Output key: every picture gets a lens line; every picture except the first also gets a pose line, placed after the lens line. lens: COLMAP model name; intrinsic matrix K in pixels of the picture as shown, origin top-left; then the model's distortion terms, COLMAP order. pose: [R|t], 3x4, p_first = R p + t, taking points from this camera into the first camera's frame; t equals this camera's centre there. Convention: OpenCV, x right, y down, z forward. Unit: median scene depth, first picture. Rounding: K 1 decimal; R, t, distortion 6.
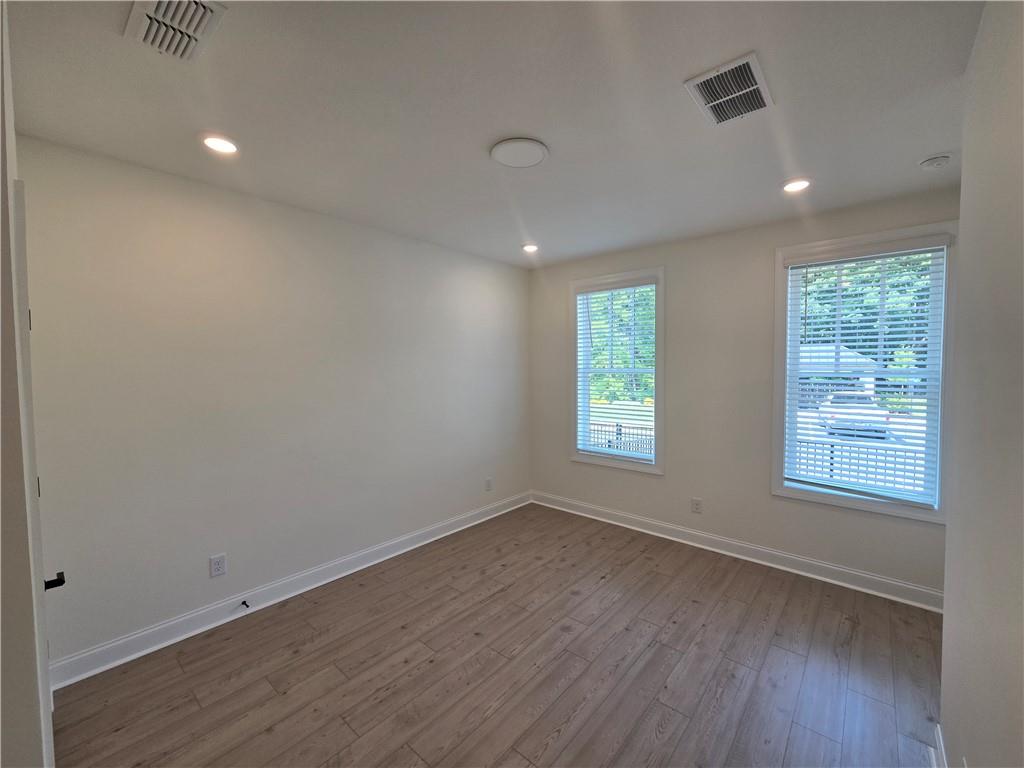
lens RADIAL K [[421.3, 0, 520.2], [0, 421.3, 382.7], [0, 0, 1]] dist [-0.000605, 0.000594]
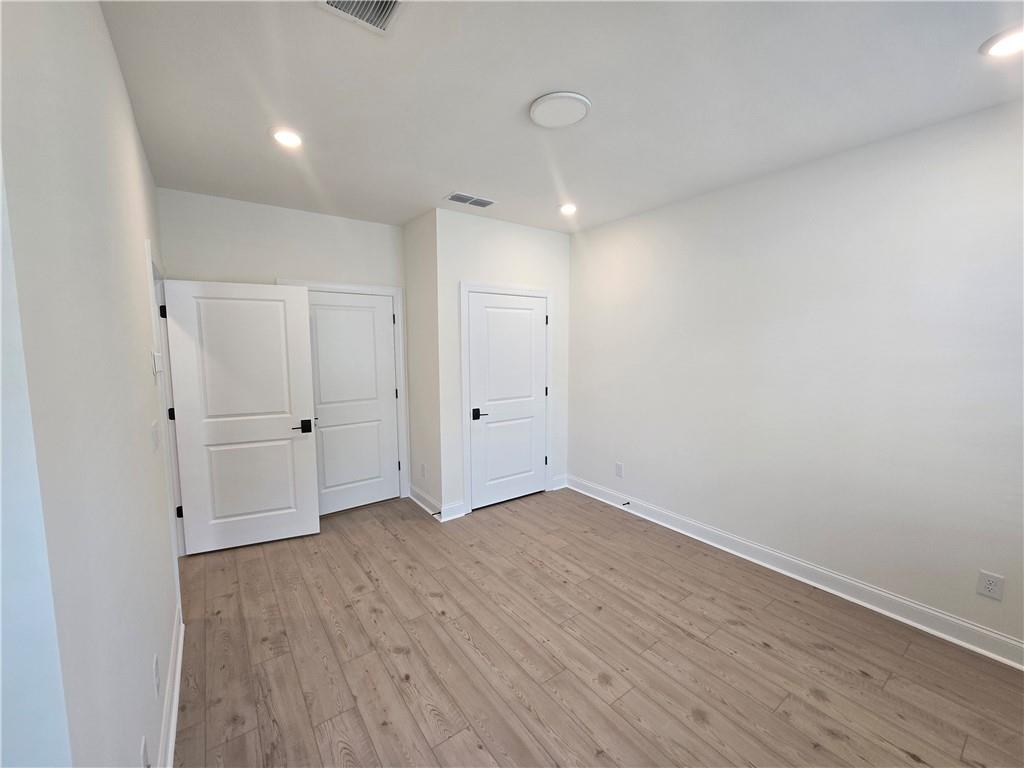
lens RADIAL K [[421.3, 0, 520.2], [0, 421.3, 382.7], [0, 0, 1]] dist [-0.000605, 0.000594]
pose [[-0.223820, 0.098407, -0.969650, 0.894568], [-0.036302, 0.993358, 0.109192, -0.038627], [0.973954, 0.059640, -0.218761, 1.047155]]
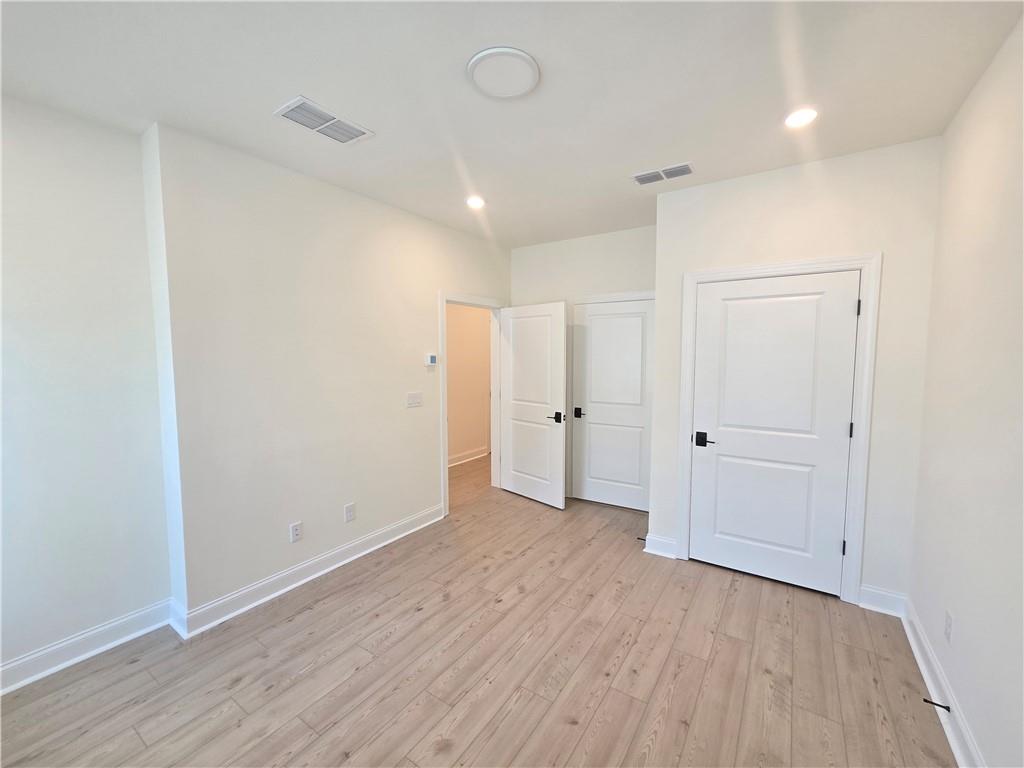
lens RADIAL K [[421.3, 0, 520.2], [0, 421.3, 382.7], [0, 0, 1]] dist [-0.000605, 0.000594]
pose [[-0.992705, 0.013247, -0.119841, 0.066597], [-0.000582, 0.993408, 0.114633, -0.047204], [0.120570, 0.113866, -0.986153, 1.687768]]
